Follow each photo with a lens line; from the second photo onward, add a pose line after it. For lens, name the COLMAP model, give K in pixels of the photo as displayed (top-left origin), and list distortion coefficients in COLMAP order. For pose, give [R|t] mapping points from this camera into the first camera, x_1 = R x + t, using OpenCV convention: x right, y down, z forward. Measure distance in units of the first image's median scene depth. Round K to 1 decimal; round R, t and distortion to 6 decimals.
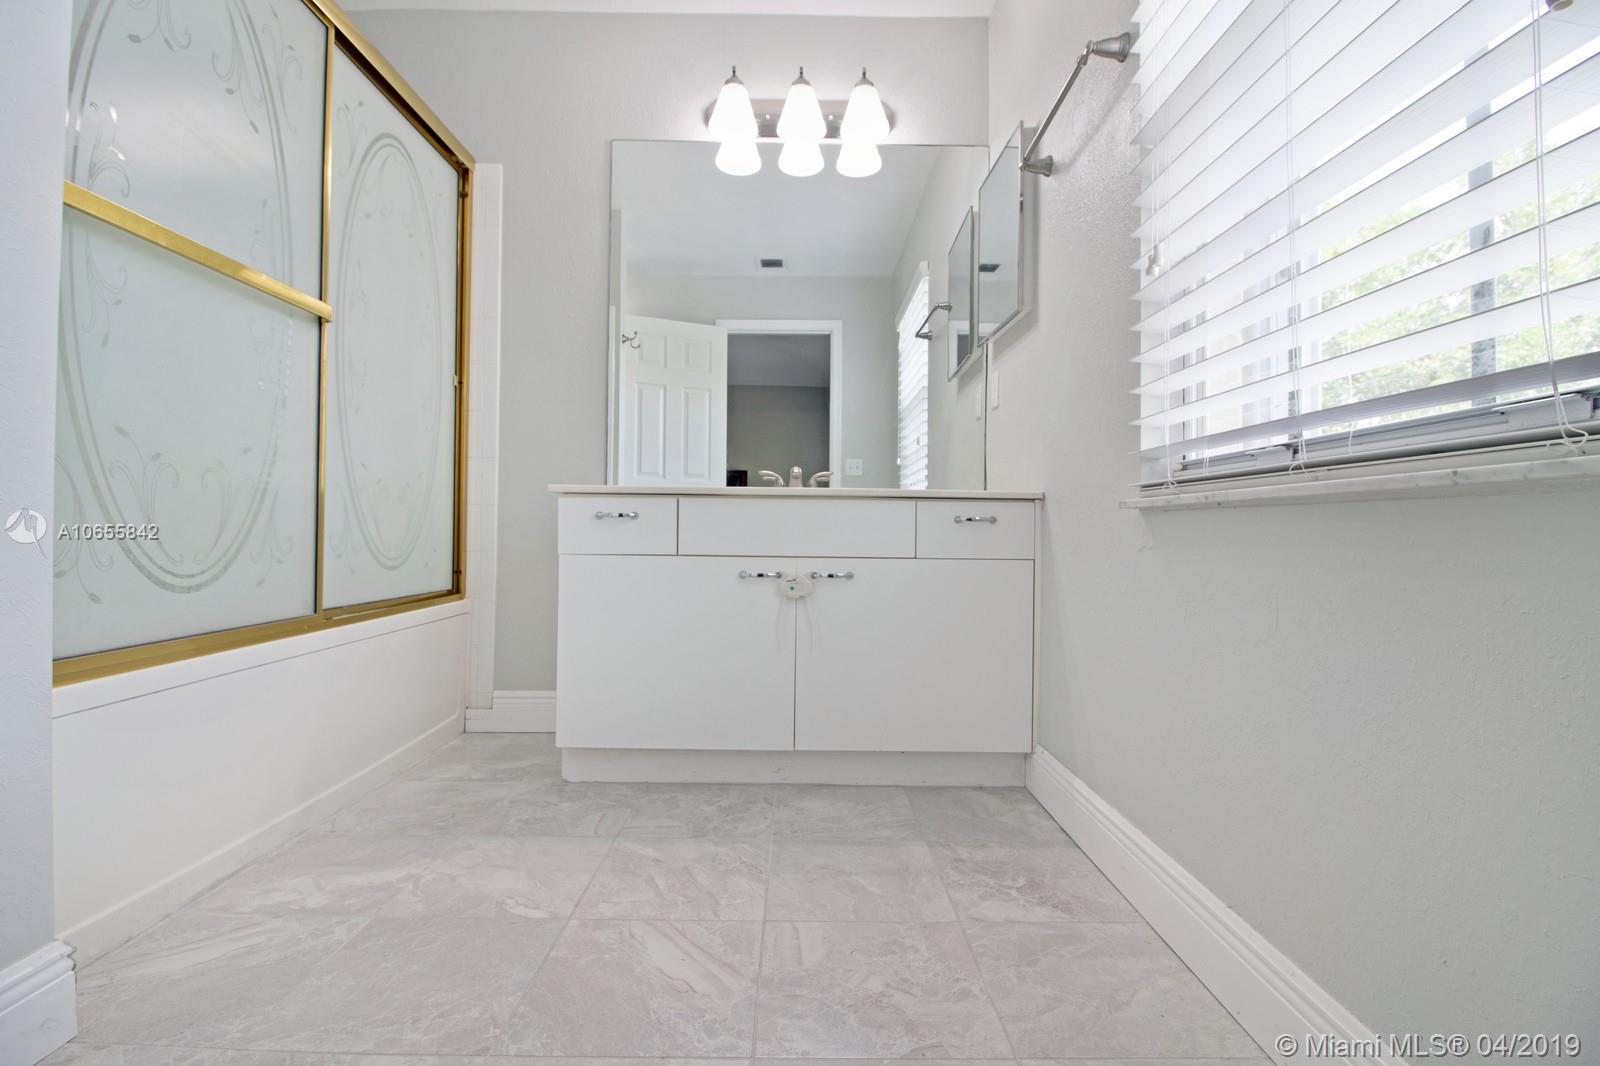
lens RADIAL K [[740.0, 0, 800.1], [0, 740.0, 525.6], [0, 0, 1]] dist [-0.002209, -0.011244]
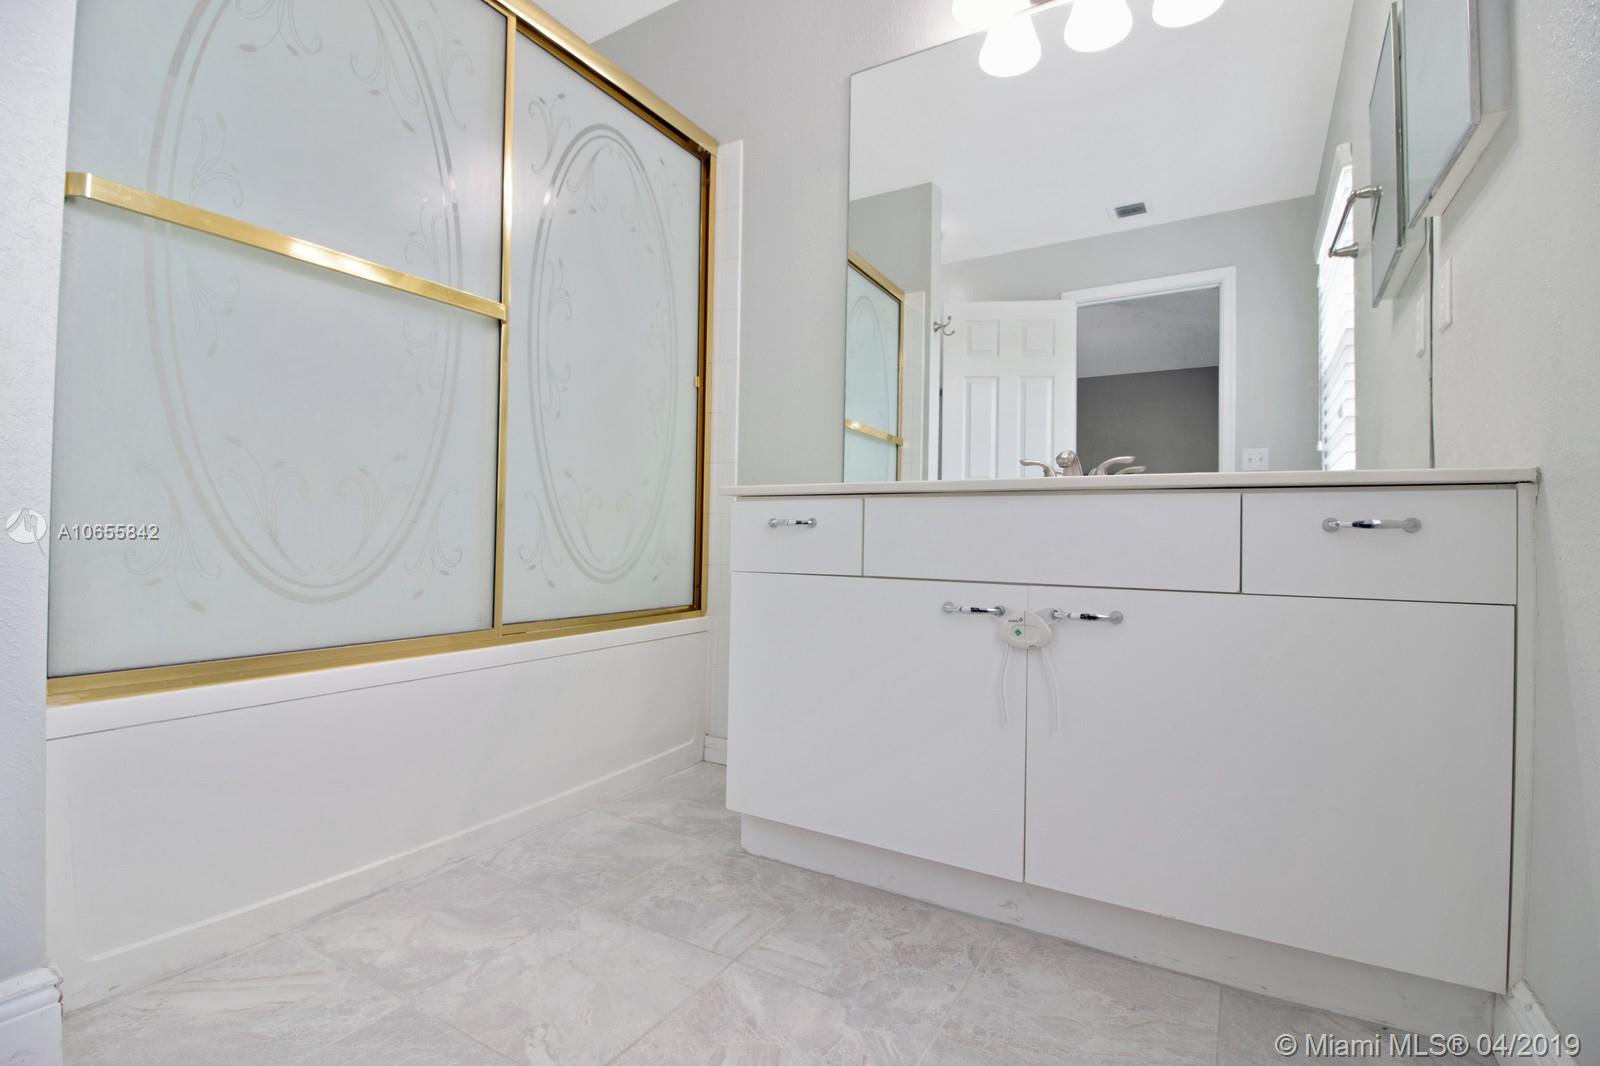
lens RADIAL K [[740.0, 0, 800.1], [0, 740.0, 525.6], [0, 0, 1]] dist [-0.002209, -0.011244]
pose [[0.857612, -0.006636, -0.514254, 0.159707], [-0.001950, 0.999868, -0.016155, 0.001641], [0.514293, 0.014857, 0.857486, 0.341143]]
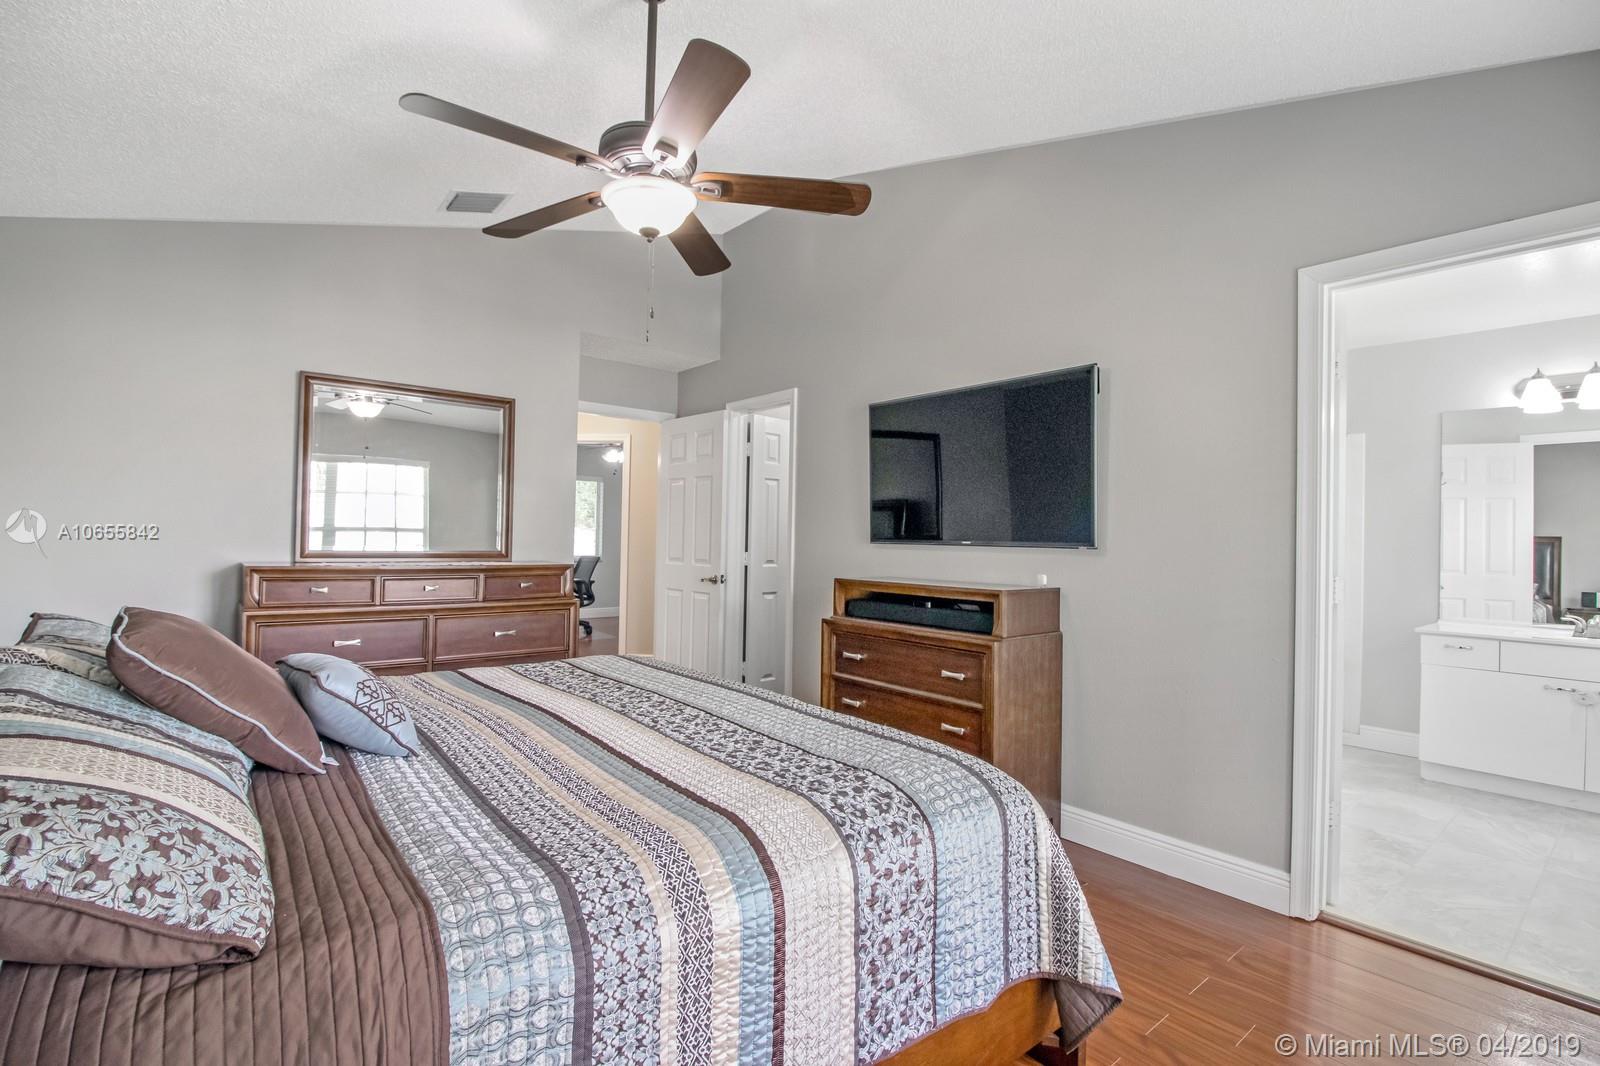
lens RADIAL K [[740.0, 0, 800.1], [0, 740.0, 525.6], [0, 0, 1]] dist [-0.002209, -0.011244]
pose [[0.633496, -0.007104, -0.773713, 0.148479], [-0.007390, 0.999857, -0.015231, -0.290930], [0.773710, 0.015366, 0.633353, -1.564120]]
